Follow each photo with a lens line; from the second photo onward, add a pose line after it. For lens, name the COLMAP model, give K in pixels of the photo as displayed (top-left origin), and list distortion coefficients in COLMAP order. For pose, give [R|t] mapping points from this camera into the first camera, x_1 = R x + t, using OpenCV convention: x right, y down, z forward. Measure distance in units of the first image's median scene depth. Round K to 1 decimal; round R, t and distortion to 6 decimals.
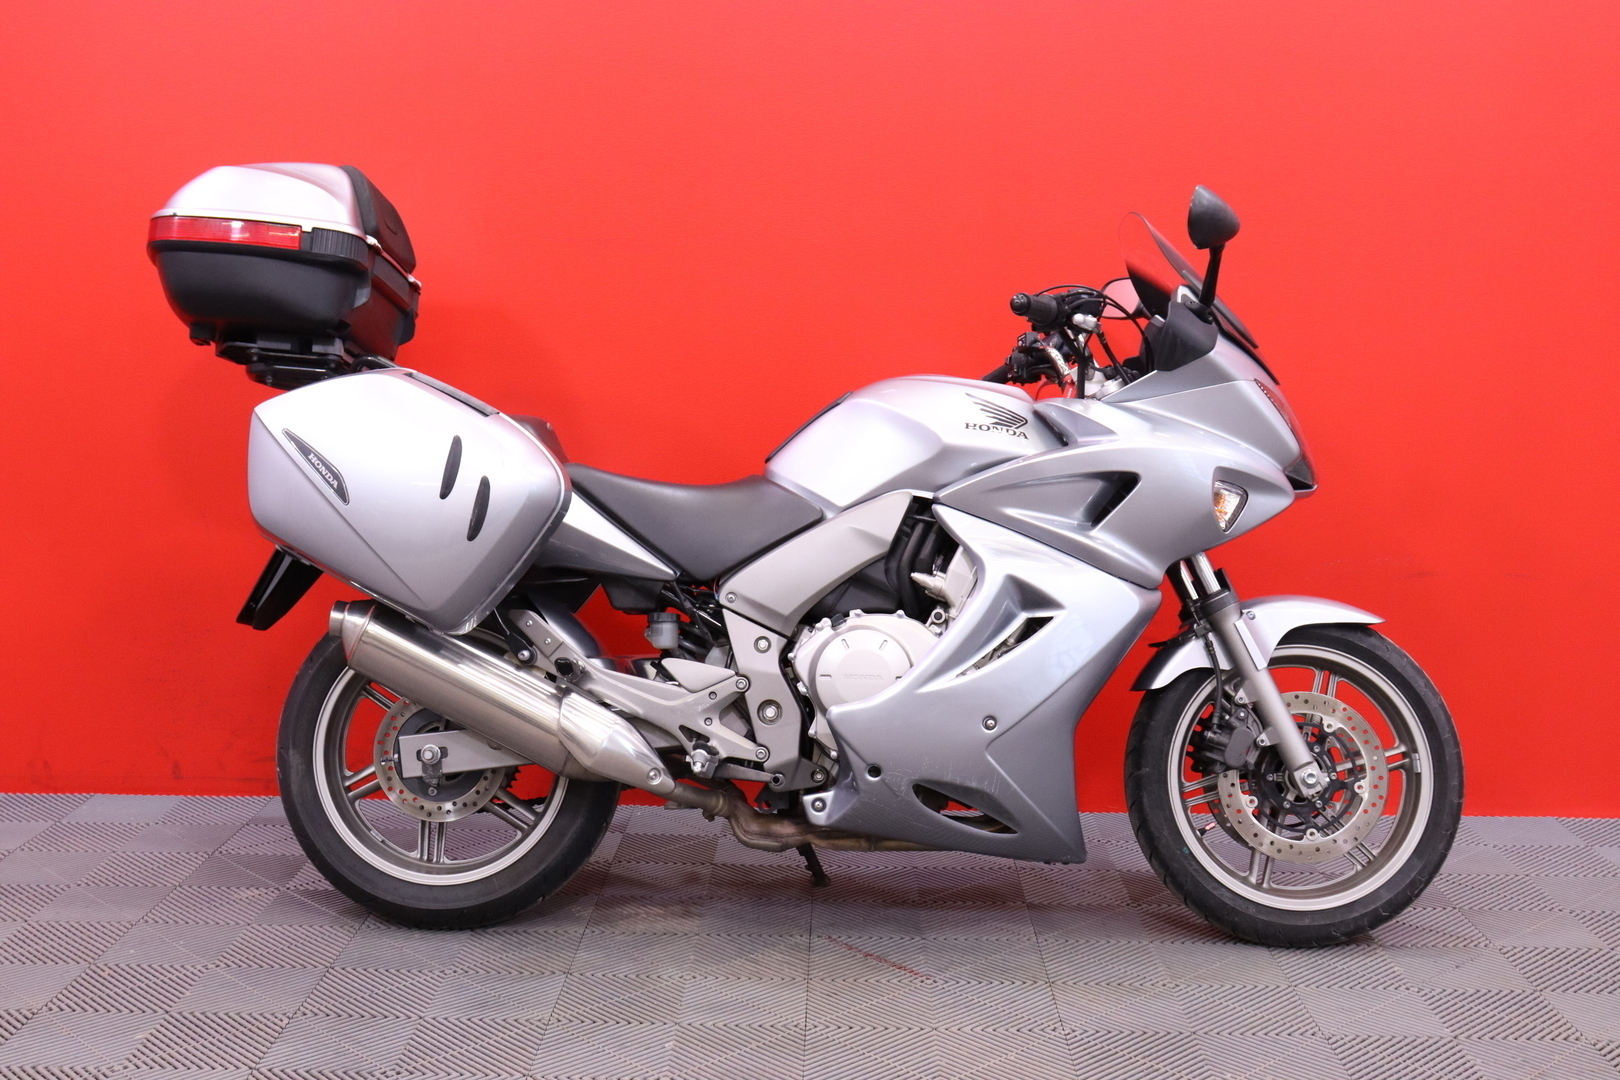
lens RADIAL K [[1879.3, 0, 812.9], [0, 1879.3, 533.9], [0, 0, 1]] dist [-0.033098, 0.000000]
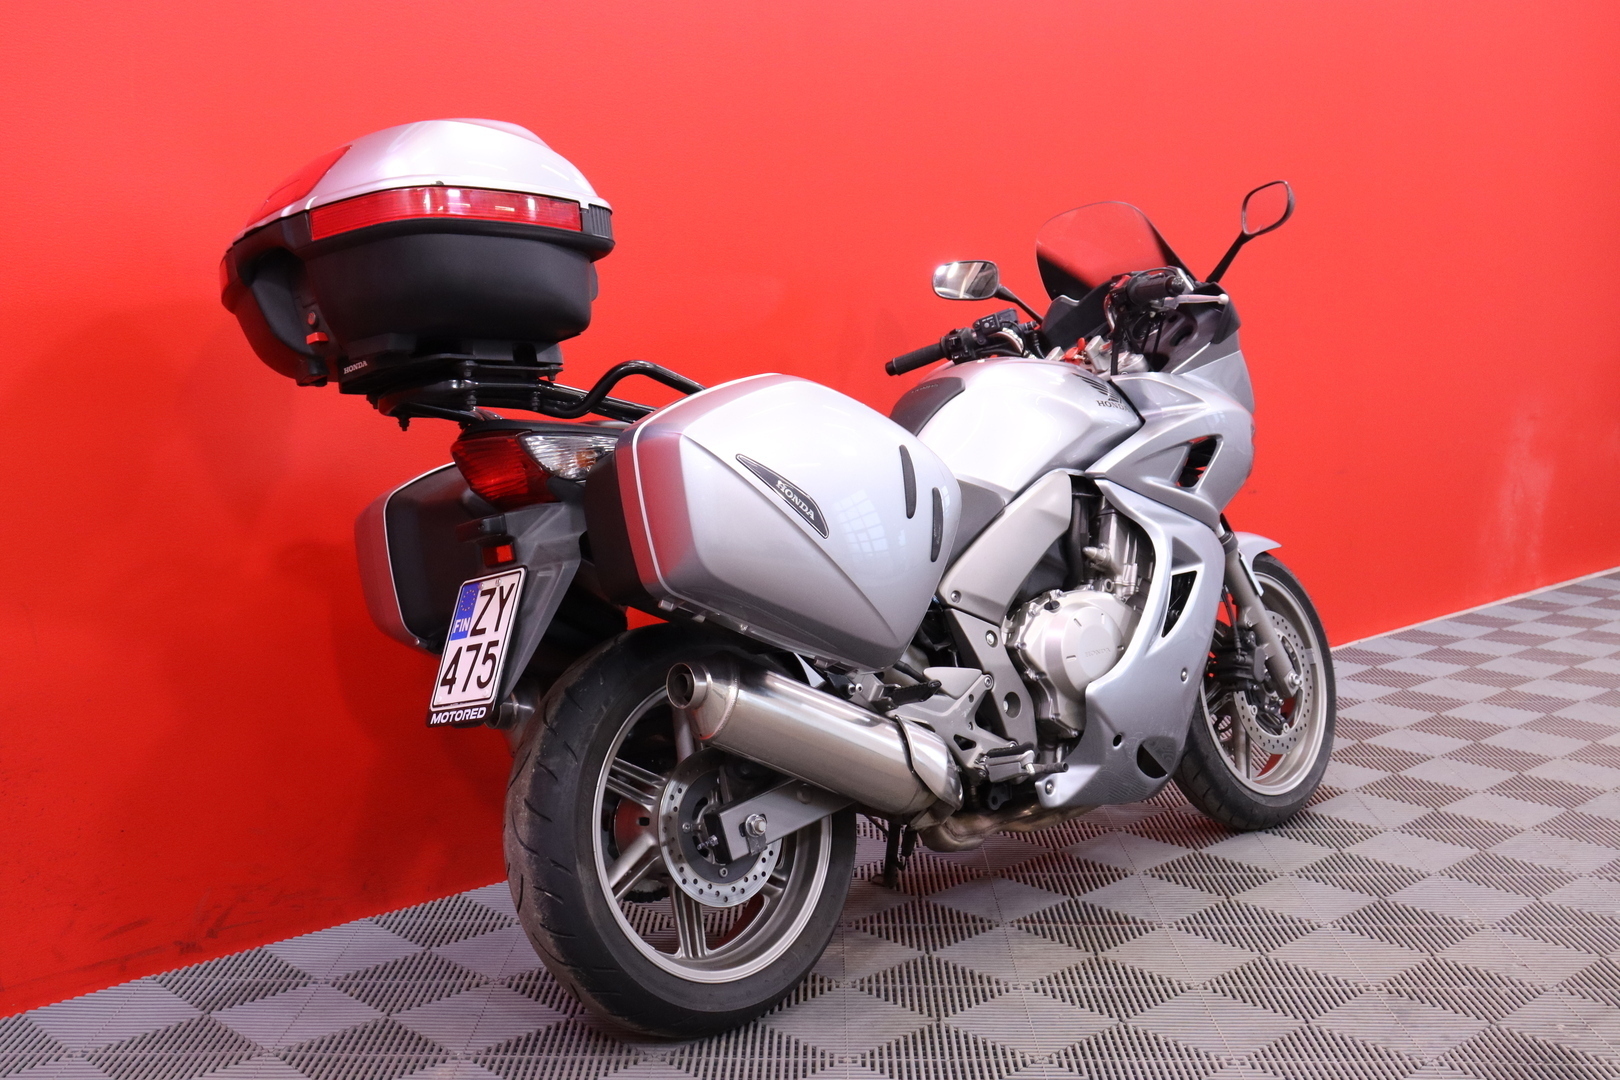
lens RADIAL K [[1879.3, 0, 813.9], [0, 1879.3, 550.7], [0, 0, 1]] dist [-0.033098, 0.000000]
pose [[0.676196, -0.115768, 0.727569, -0.798711], [0.099173, 0.992891, 0.065814, -0.060477], [-0.730016, 0.027652, 0.682871, 0.399784]]
